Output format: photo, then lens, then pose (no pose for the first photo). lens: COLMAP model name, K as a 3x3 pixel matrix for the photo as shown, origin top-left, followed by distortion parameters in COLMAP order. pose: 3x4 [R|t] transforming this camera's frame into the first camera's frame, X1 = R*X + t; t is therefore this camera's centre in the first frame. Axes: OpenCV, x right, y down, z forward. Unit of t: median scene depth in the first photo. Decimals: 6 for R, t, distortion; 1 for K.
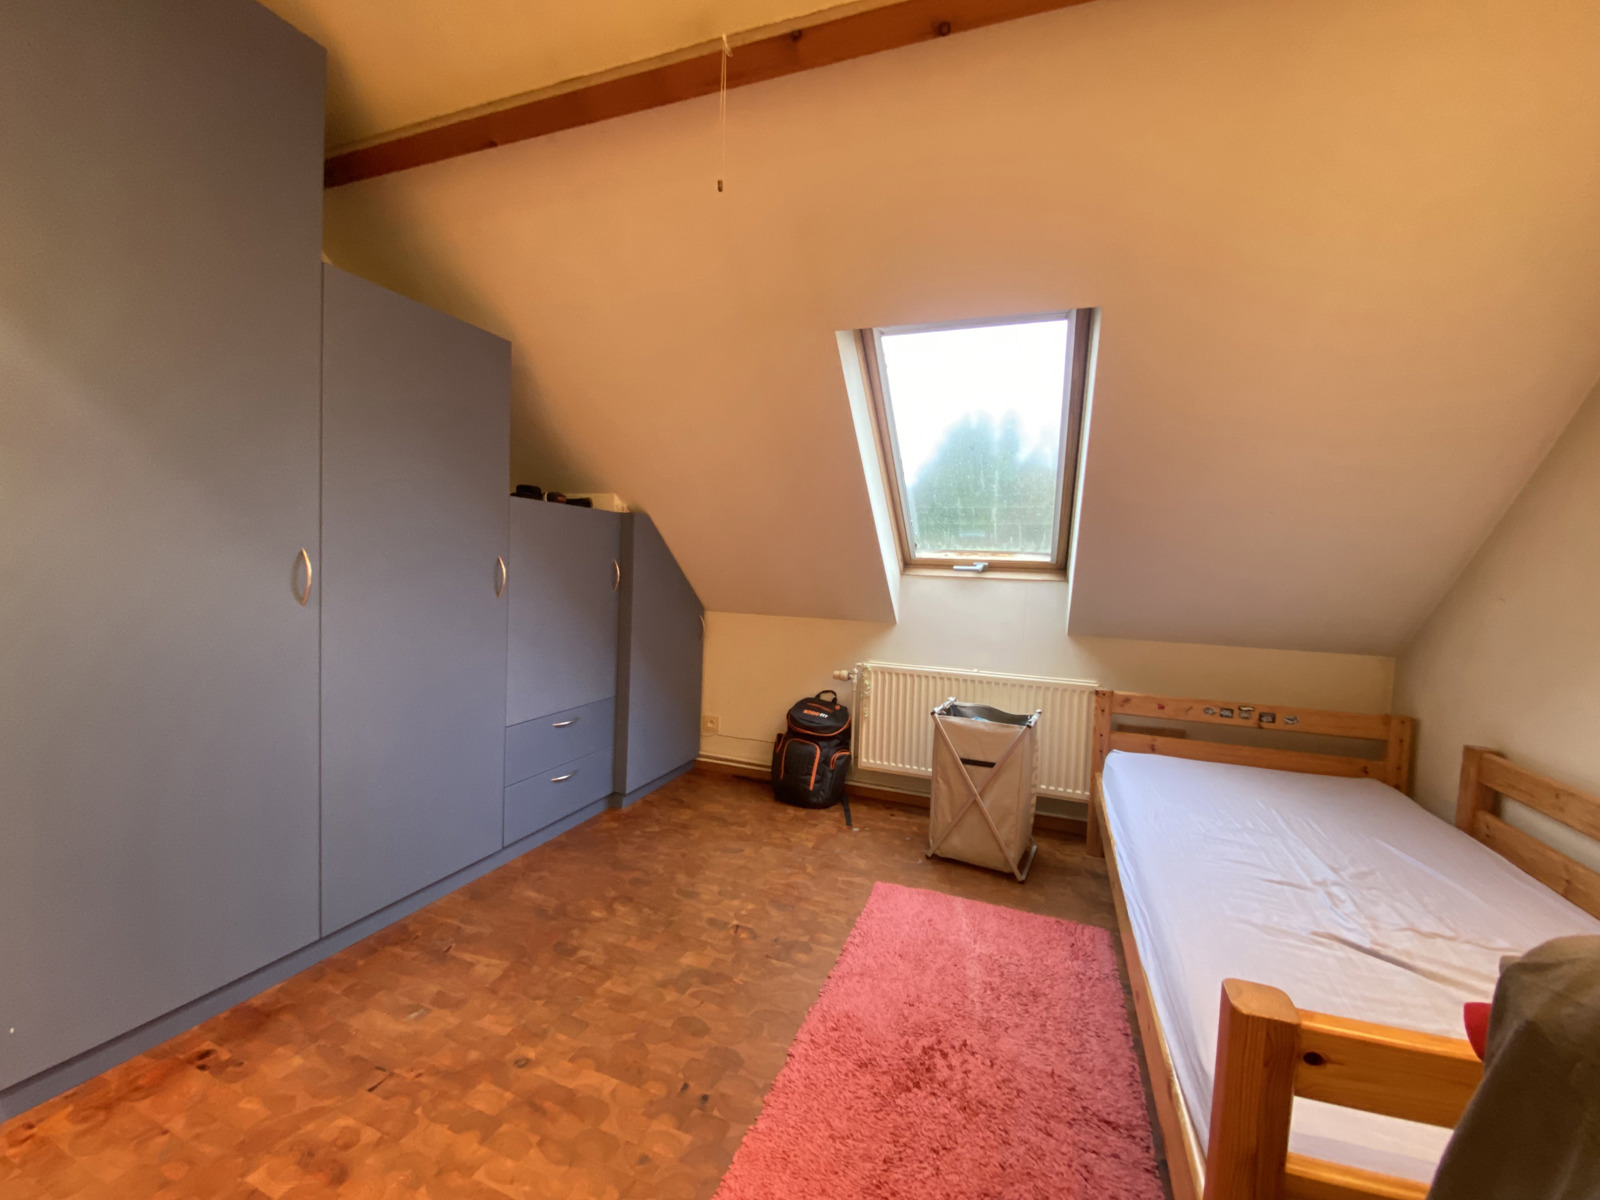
lens RADIAL K [[651.9, 0, 798.1], [0, 651.9, 575.9], [0, 0, 1]] dist [0.033207, -0.018542]
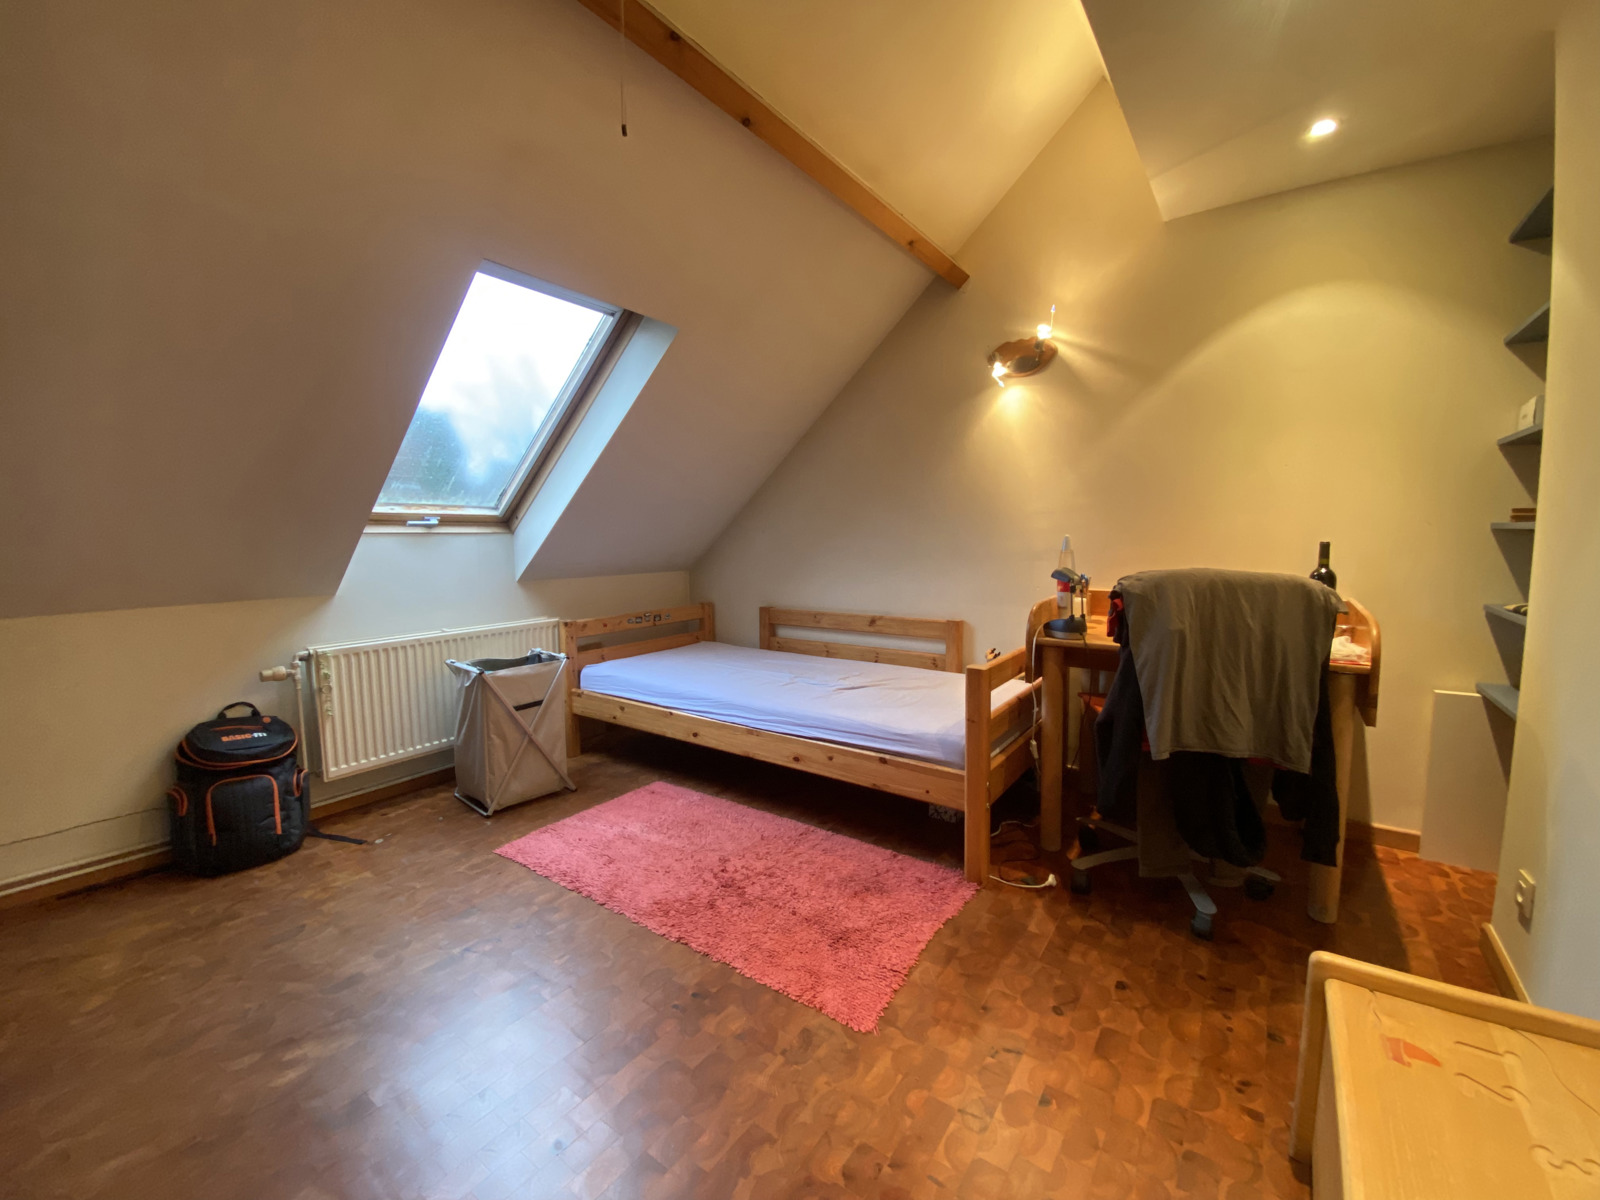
lens RADIAL K [[648.9, 0, 794.8], [0, 648.9, 593.9], [0, 0, 1]] dist [0.013822, -0.018377]
pose [[0.260931, -0.124432, 0.957304, -0.505236], [0.043436, 0.992167, 0.117124, 0.002597], [-0.964380, 0.011020, 0.264292, 0.261009]]
